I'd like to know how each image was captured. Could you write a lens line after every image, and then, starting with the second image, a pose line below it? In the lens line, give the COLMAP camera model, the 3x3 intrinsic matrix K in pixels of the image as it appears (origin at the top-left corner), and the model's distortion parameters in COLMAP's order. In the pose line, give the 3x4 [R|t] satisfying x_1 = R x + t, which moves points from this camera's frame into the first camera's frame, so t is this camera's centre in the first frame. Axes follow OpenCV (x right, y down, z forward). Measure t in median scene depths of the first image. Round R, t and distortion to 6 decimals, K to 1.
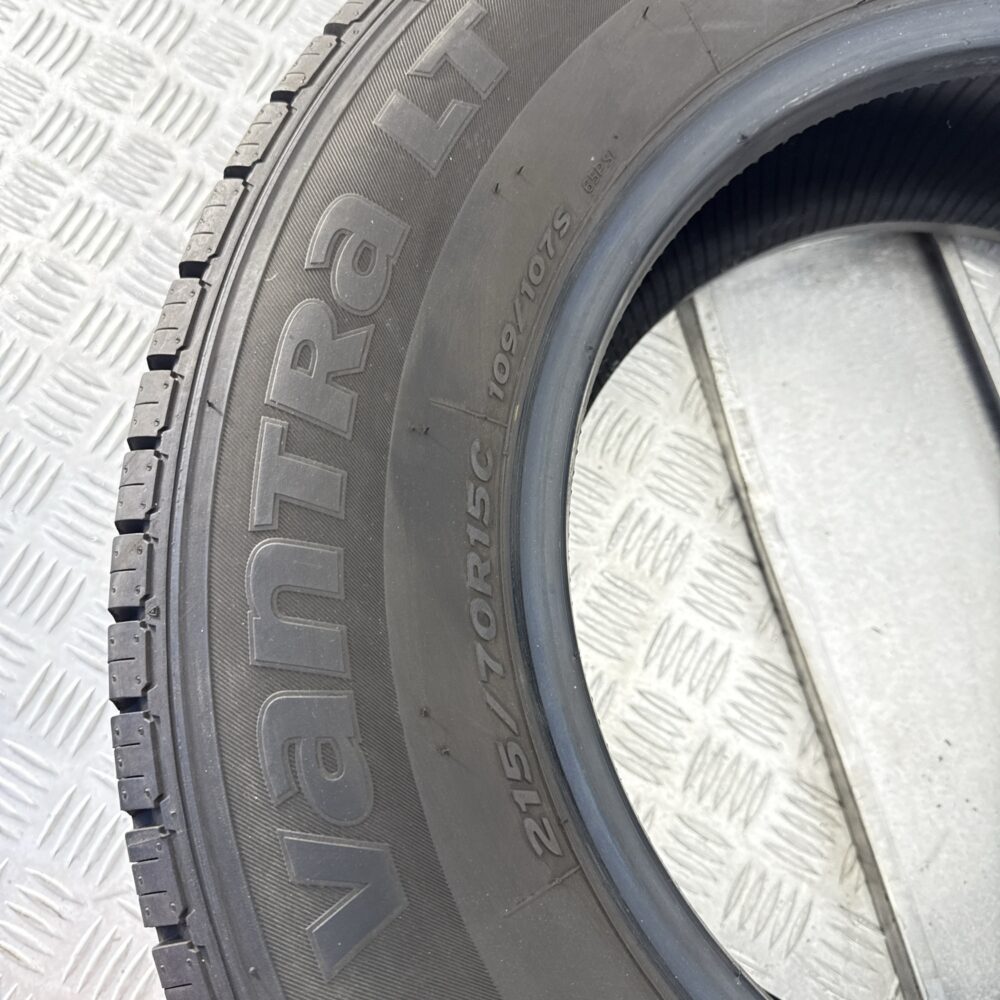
lens RADIAL K [[940.5, 0, 500.0], [0, 940.5, 500.0], [0, 0, 1]] dist [0.118908, -0.240579]
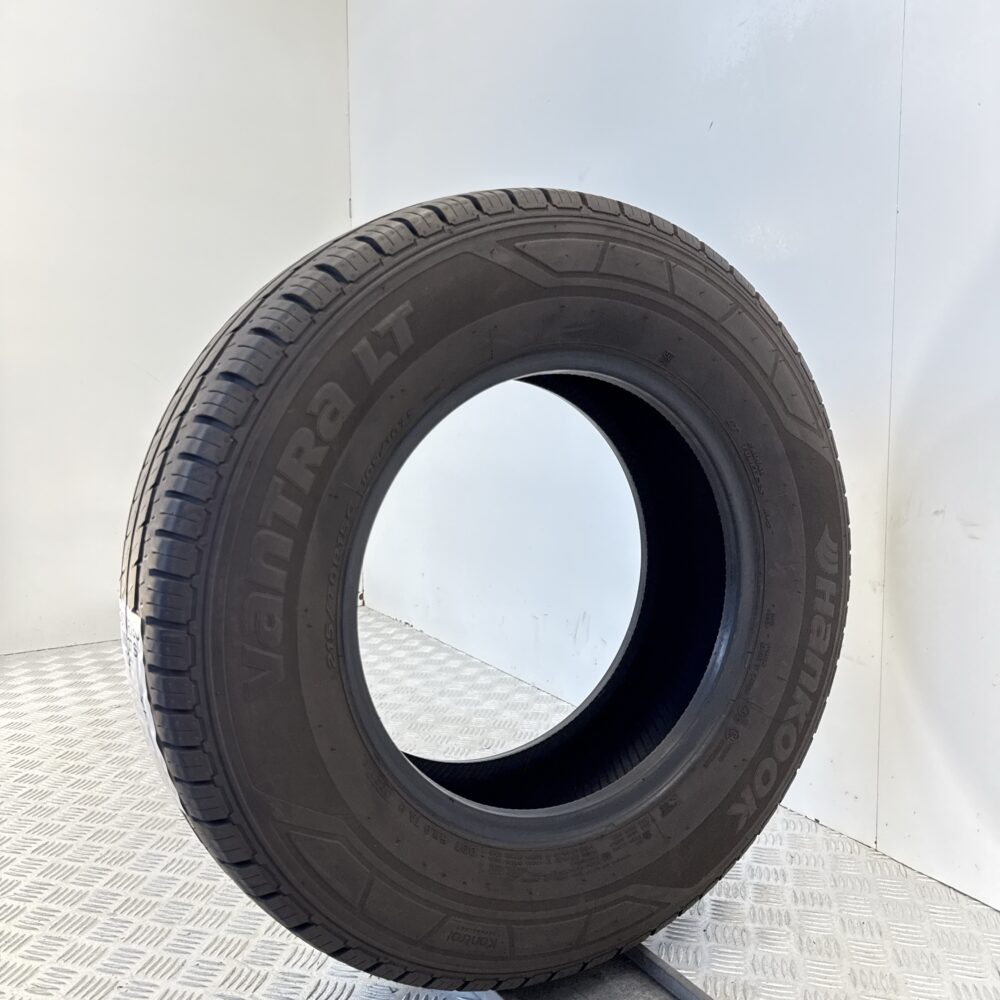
lens RADIAL K [[940.5, 0, 500.0], [0, 940.5, 500.0], [0, 0, 1]] dist [0.118908, -0.240579]
pose [[0.842360, 0.256288, 0.474074, -0.804918], [-0.364453, 0.918931, 0.150798, -0.538859], [-0.396993, -0.299804, 0.867475, -1.148880]]
